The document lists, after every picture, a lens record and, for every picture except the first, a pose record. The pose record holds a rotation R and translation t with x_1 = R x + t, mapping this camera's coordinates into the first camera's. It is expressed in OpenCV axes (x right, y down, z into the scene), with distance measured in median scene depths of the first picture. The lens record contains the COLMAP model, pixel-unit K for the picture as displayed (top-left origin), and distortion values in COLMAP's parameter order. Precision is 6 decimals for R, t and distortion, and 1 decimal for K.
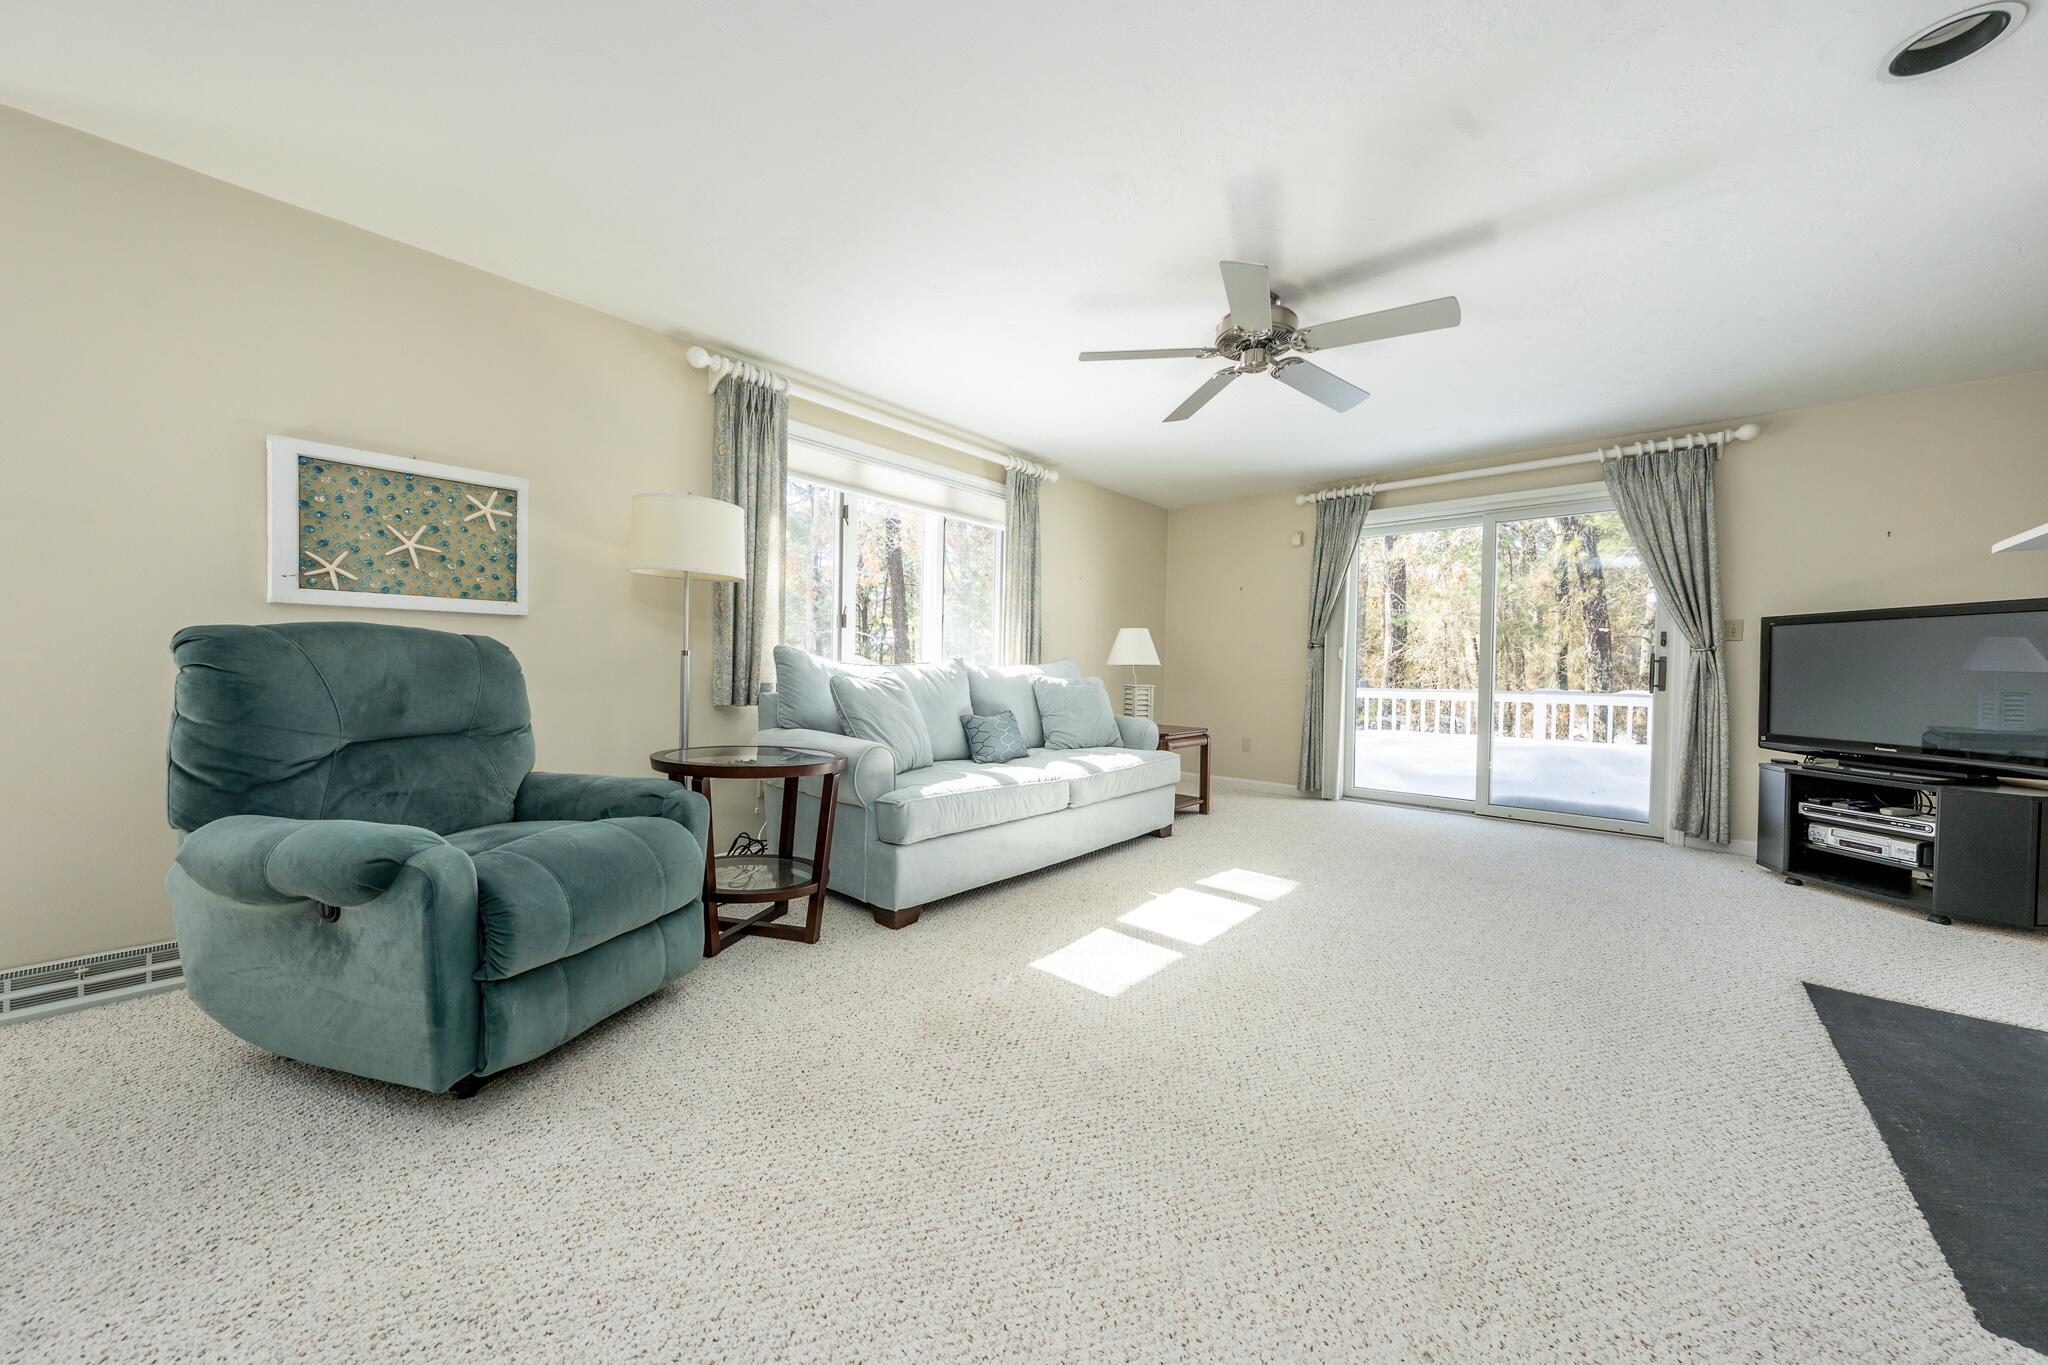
lens RADIAL K [[700.9, 0, 1024.0], [0, 700.9, 682.5], [0, 0, 1]] dist [-0.001690, -0.000100]
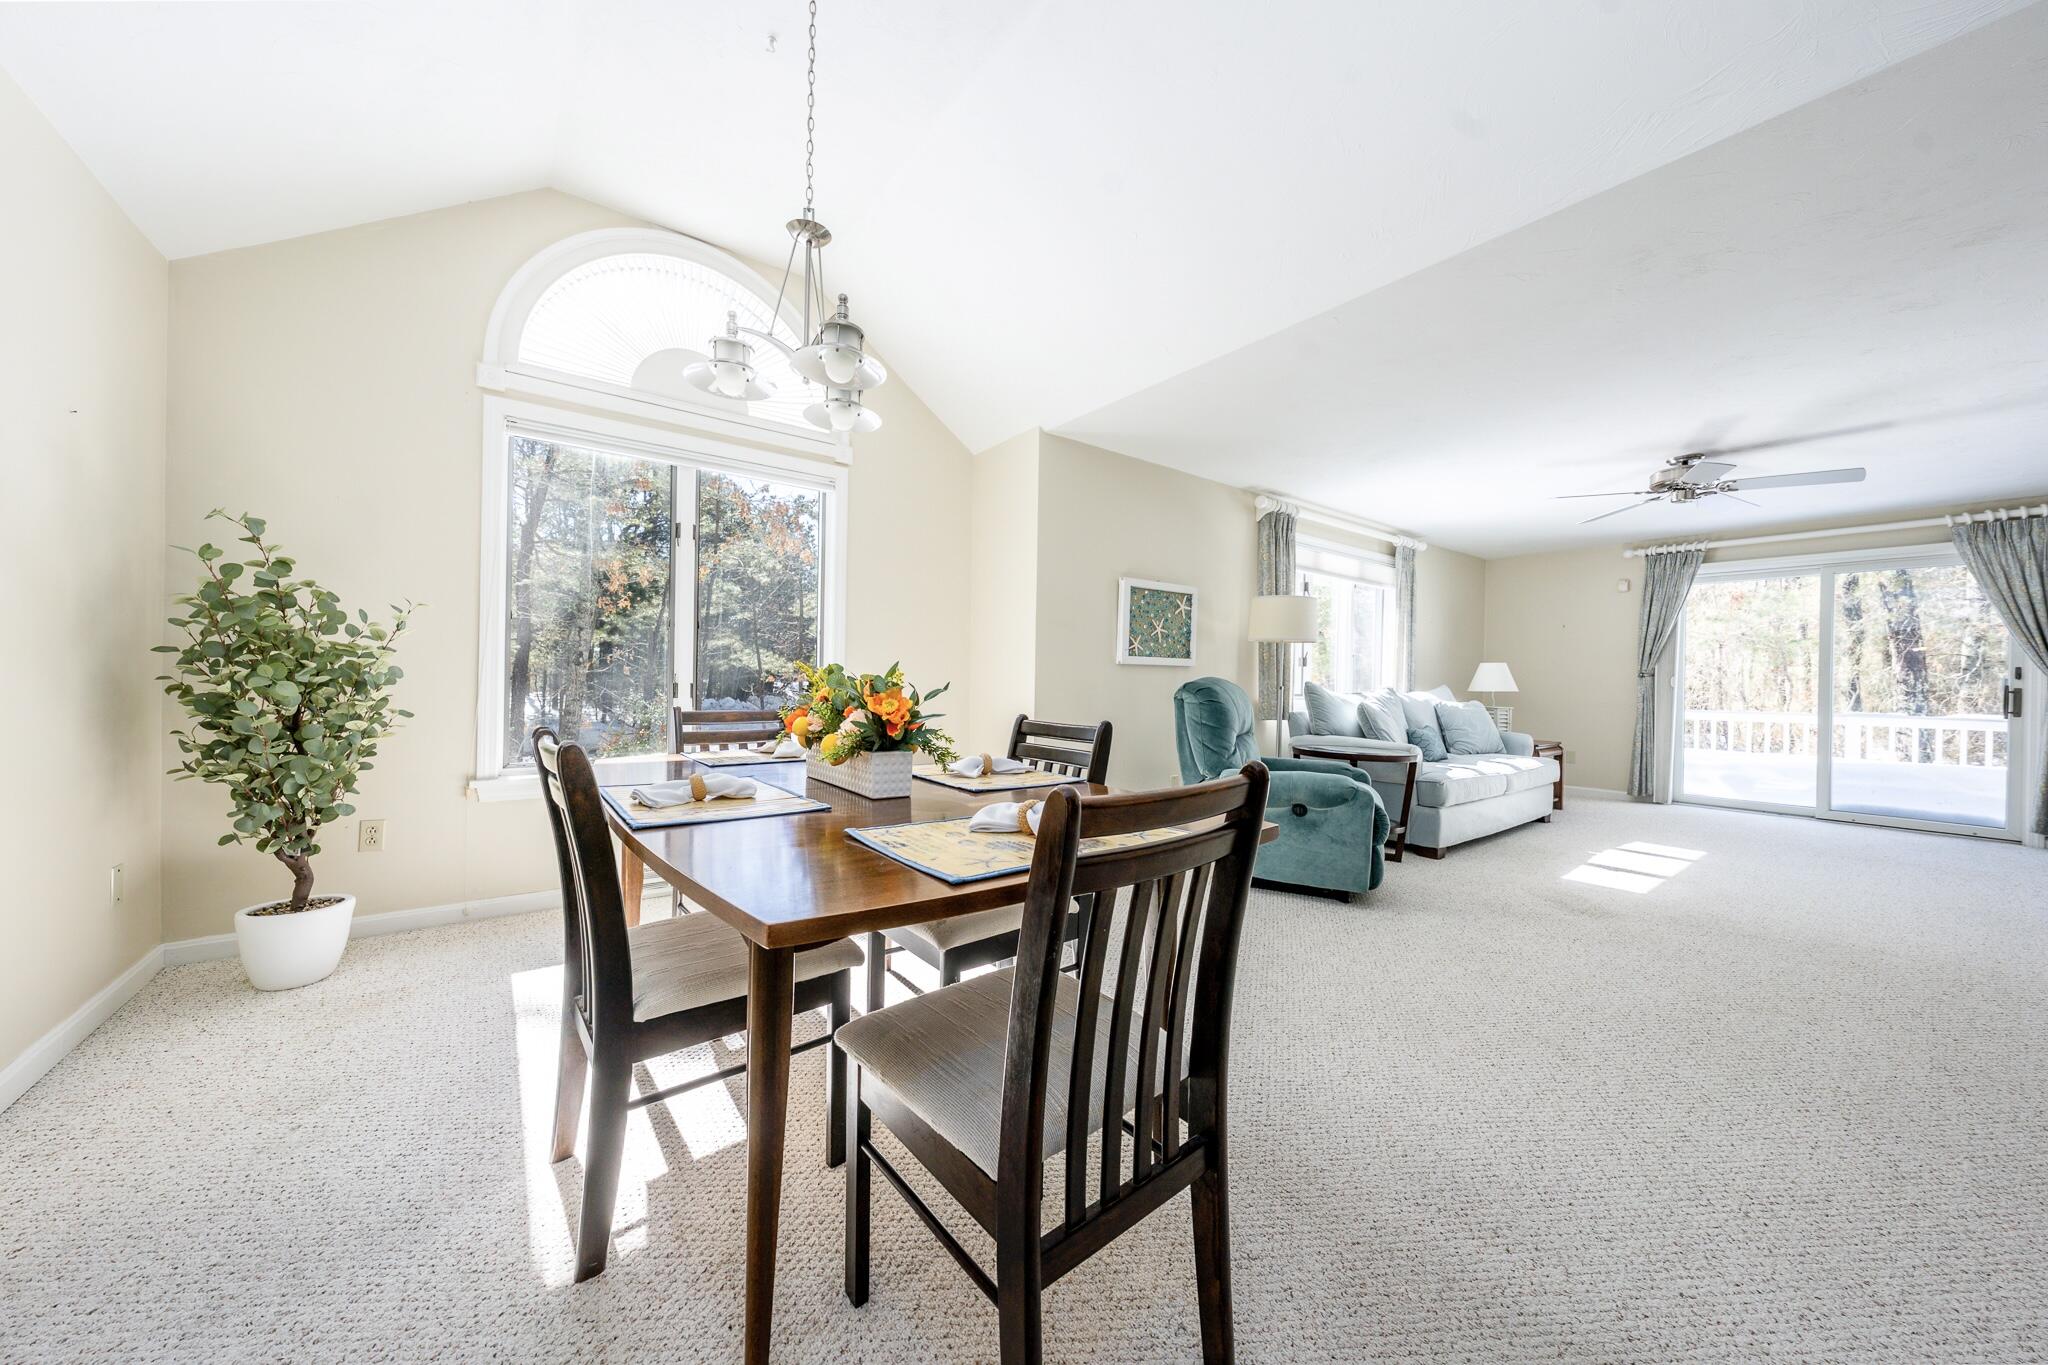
lens RADIAL K [[700.0, 0, 1024.0], [0, 700.0, 682.5], [0, 0, 1]] dist [0.000812, 0.000464]
pose [[0.981160, 0.002307, -0.193185, -0.519681], [-0.005884, 0.999822, -0.017943, -0.015421], [0.193109, 0.018741, 0.980998, -0.503139]]
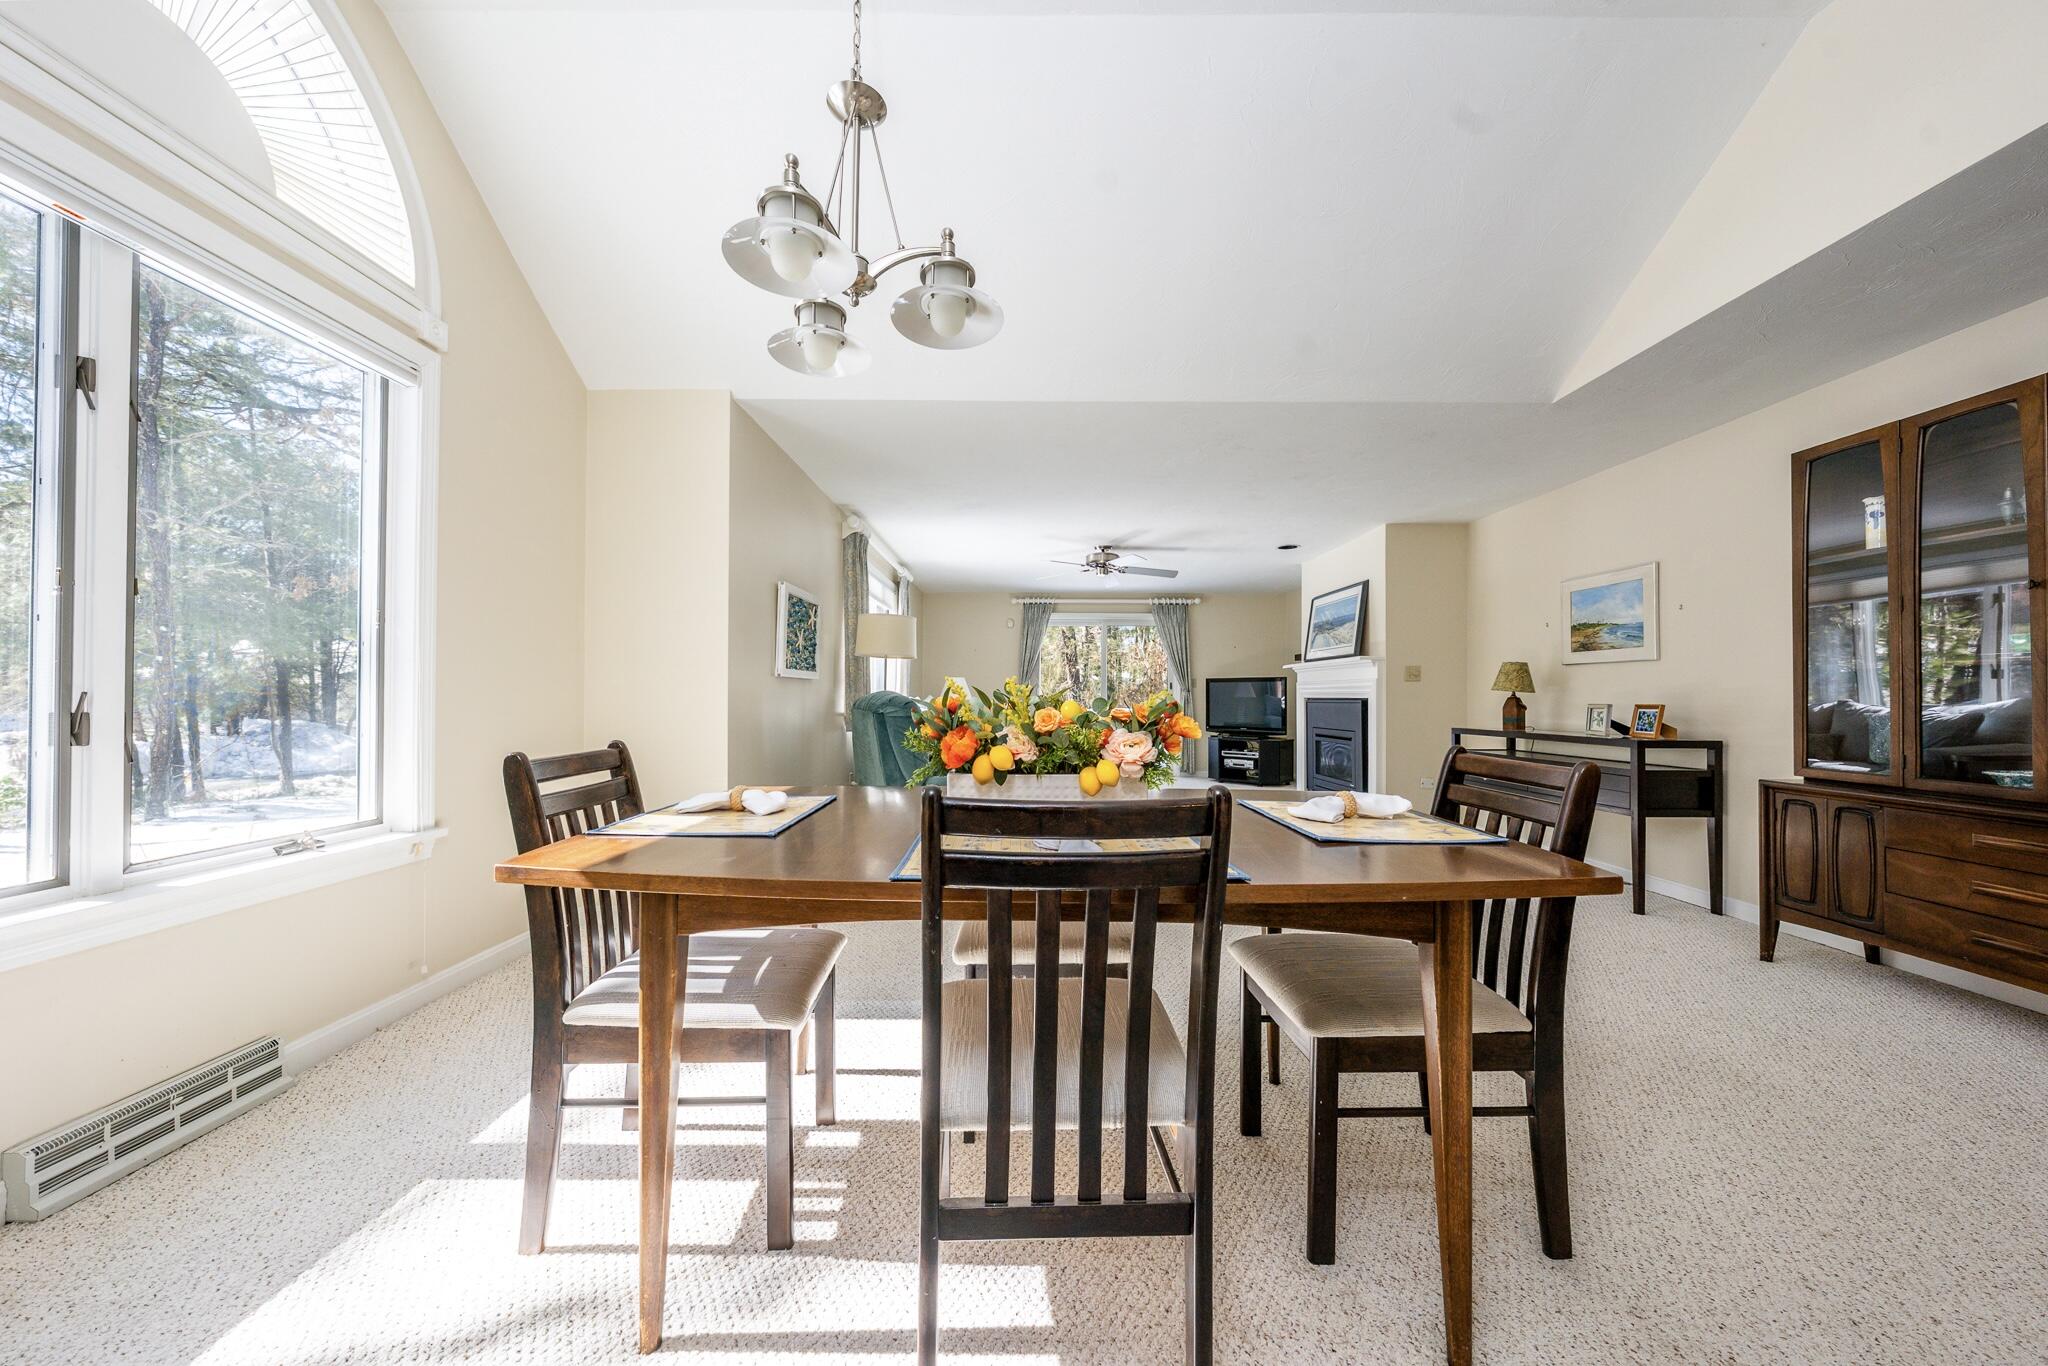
lens RADIAL K [[700.9, 0, 1024.0], [0, 700.9, 683.0], [0, 0, 1]] dist [-0.001690, -0.000100]
pose [[0.740993, -0.001007, 0.671512, -0.964460], [0.021363, 0.999528, -0.022074, -0.031354], [-0.671173, 0.030702, 0.740665, -0.358489]]
